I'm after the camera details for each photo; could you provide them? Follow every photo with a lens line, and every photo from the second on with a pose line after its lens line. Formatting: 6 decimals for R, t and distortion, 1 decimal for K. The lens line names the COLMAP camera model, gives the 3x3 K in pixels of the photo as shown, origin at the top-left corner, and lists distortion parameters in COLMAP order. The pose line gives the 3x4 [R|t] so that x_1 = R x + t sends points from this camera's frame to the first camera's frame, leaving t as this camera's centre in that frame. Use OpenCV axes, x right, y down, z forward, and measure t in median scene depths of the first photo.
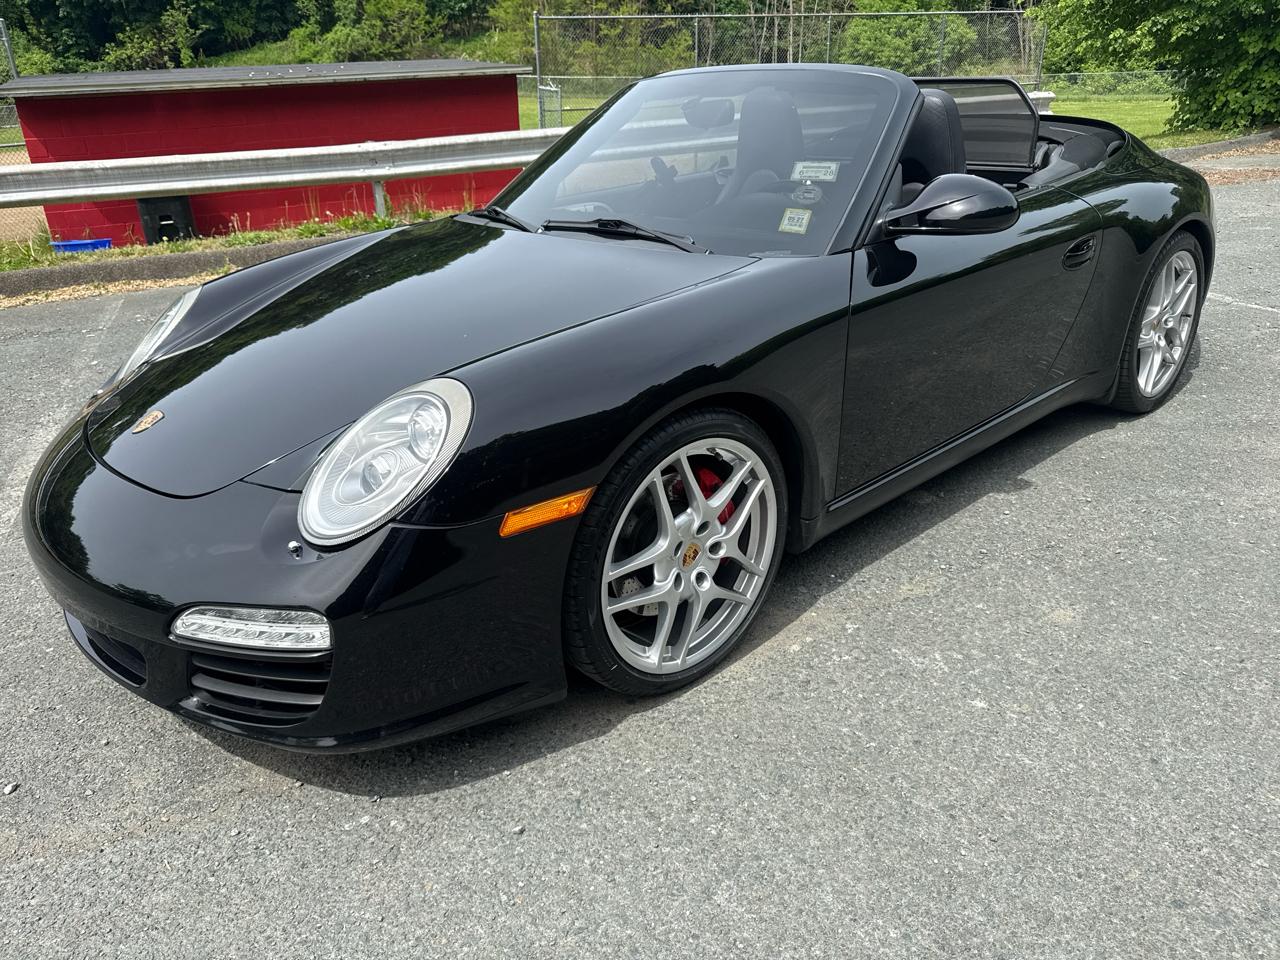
lens RADIAL K [[922.1, 0, 648.6], [0, 922.1, 478.6], [0, 0, 1]] dist [0.002220, -0.012269]
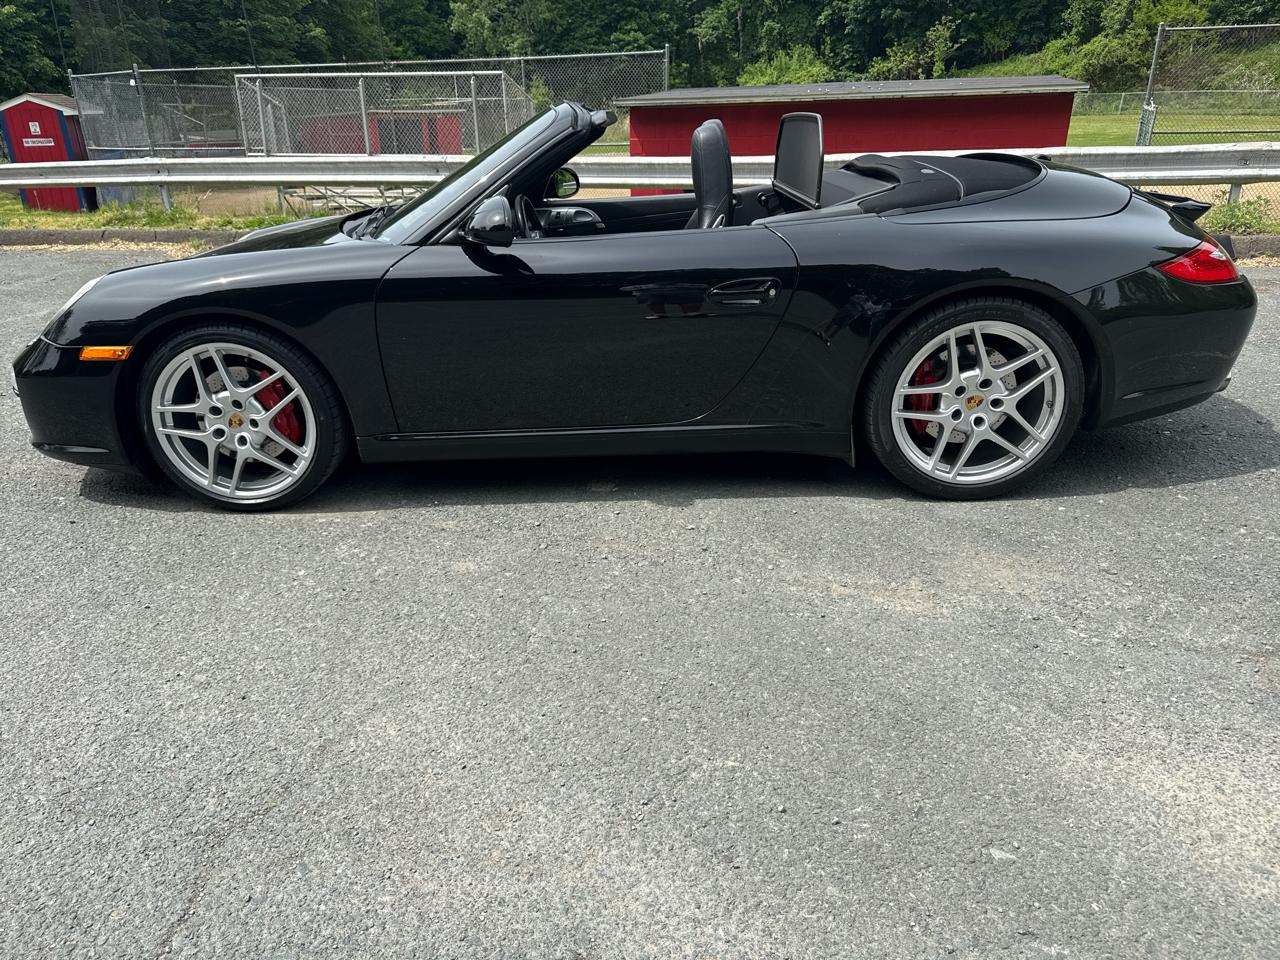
lens RADIAL K [[972.0, 0, 640.0], [0, 972.0, 480.0], [0, 0, 1]] dist [0.003162, -0.005412]
pose [[0.751875, 0.249572, -0.610244, 0.596893], [-0.267624, 0.961431, 0.063461, 0.238804], [0.602546, 0.115601, 0.789667, -0.496747]]
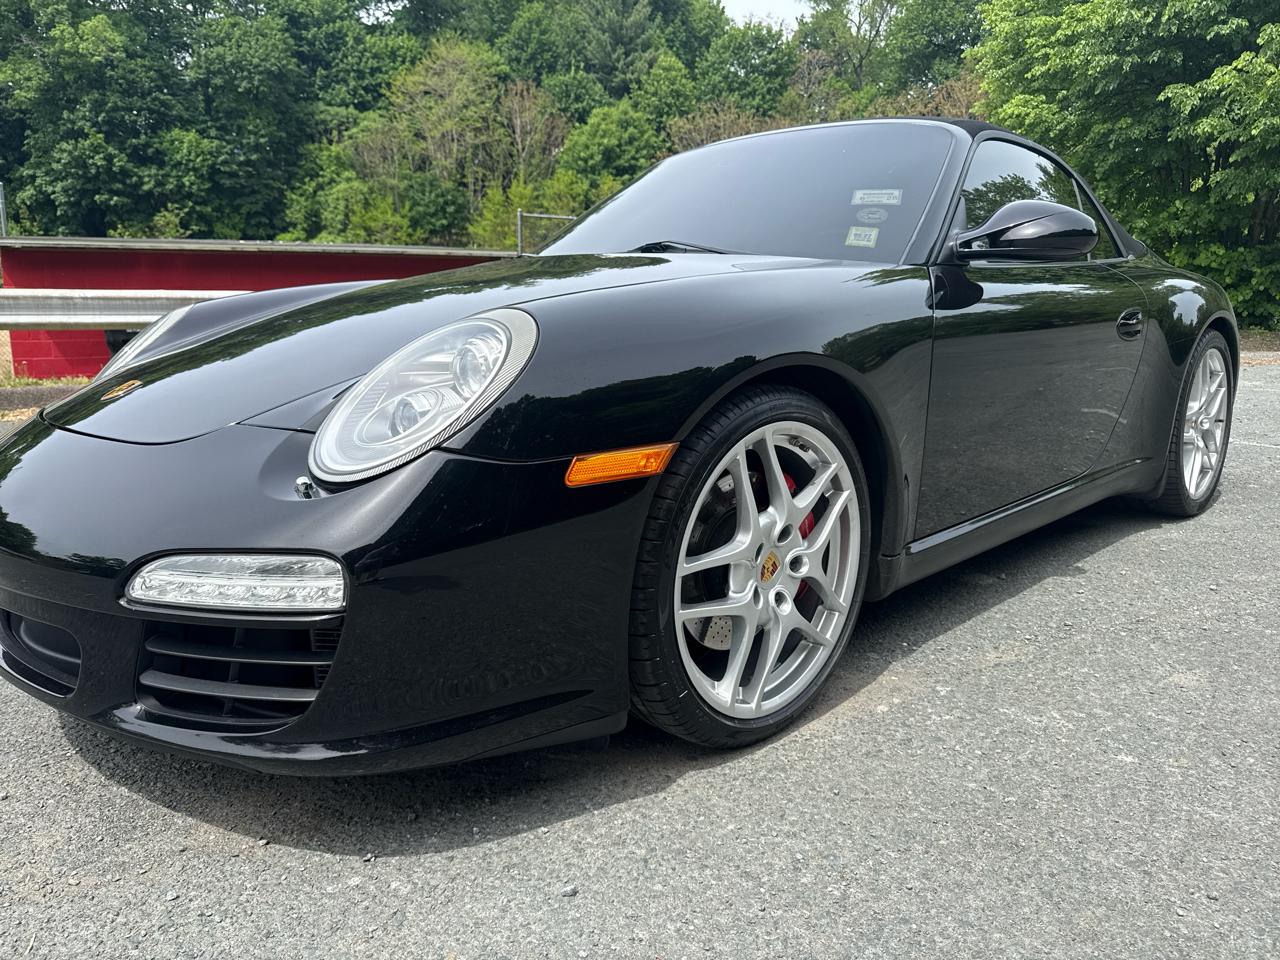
lens RADIAL K [[922.1, 0, 648.6], [0, 922.1, 478.6], [0, 0, 1]] dist [0.002220, -0.012269]
pose [[0.998473, 0.028855, 0.047100, -0.102598], [-0.017729, 0.975005, -0.221475, 0.186969], [-0.052313, 0.220302, 0.974028, 0.177477]]
